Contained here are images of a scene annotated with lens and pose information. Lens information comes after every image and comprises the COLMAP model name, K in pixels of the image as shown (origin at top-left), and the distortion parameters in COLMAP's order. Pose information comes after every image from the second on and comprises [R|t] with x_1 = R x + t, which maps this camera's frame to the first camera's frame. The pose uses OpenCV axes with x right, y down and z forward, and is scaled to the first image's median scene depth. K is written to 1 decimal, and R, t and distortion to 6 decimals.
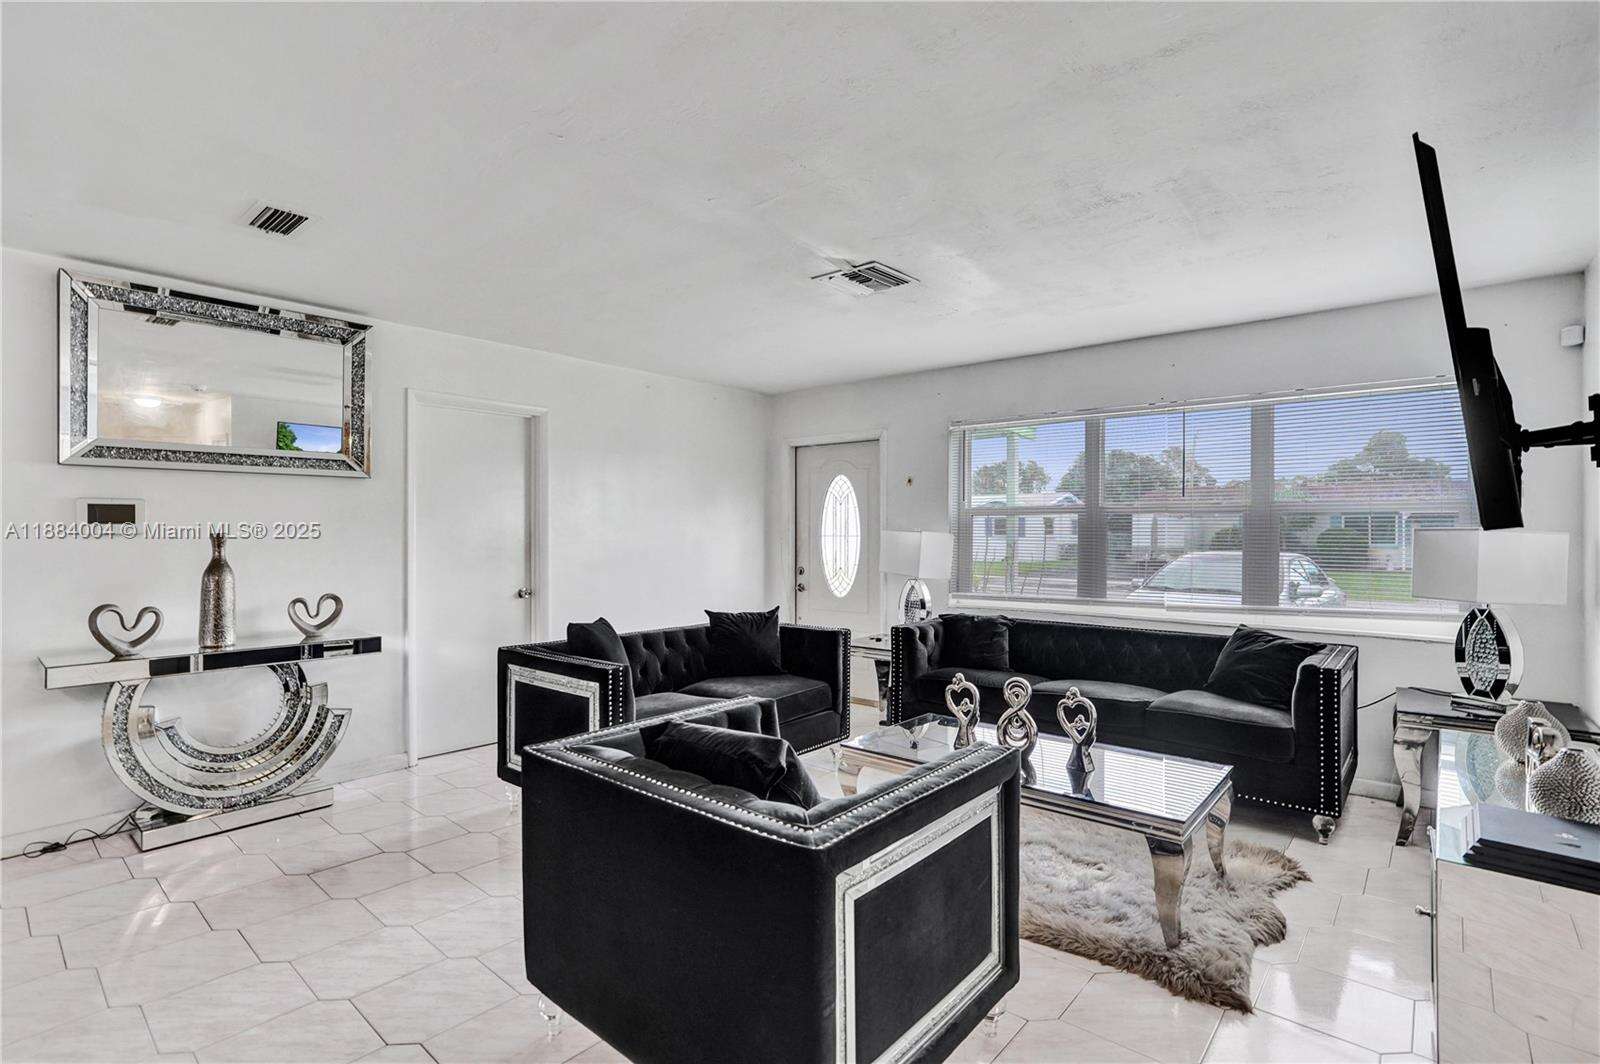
lens RADIAL K [[753.6, 0, 801.3], [0, 753.6, 539.4], [0, 0, 1]] dist [-0.042276, 0.015823]
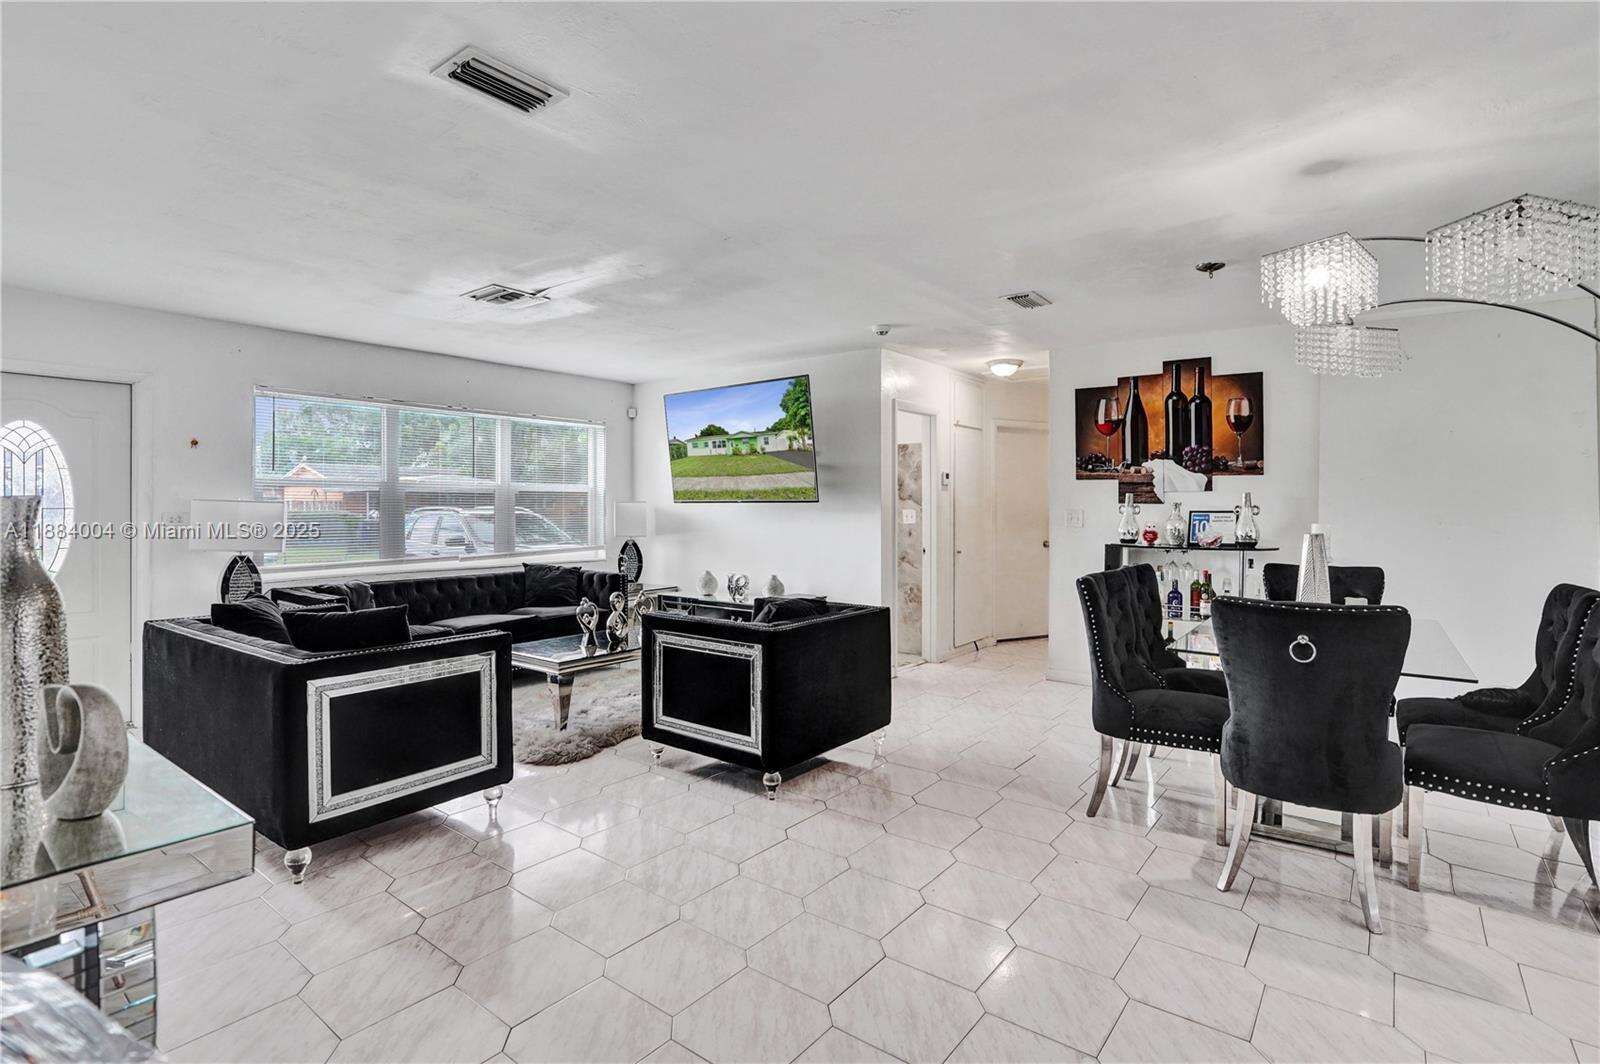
lens RADIAL K [[753.6, 0, 799.1], [0, 753.6, 507.8], [0, 0, 1]] dist [-0.042276, 0.015823]
pose [[-0.031855, -0.001325, 0.999492, -0.967431], [0.009922, 0.999949, 0.001642, 0.001325], [-0.999443, 0.009969, -0.031840, 0.475516]]
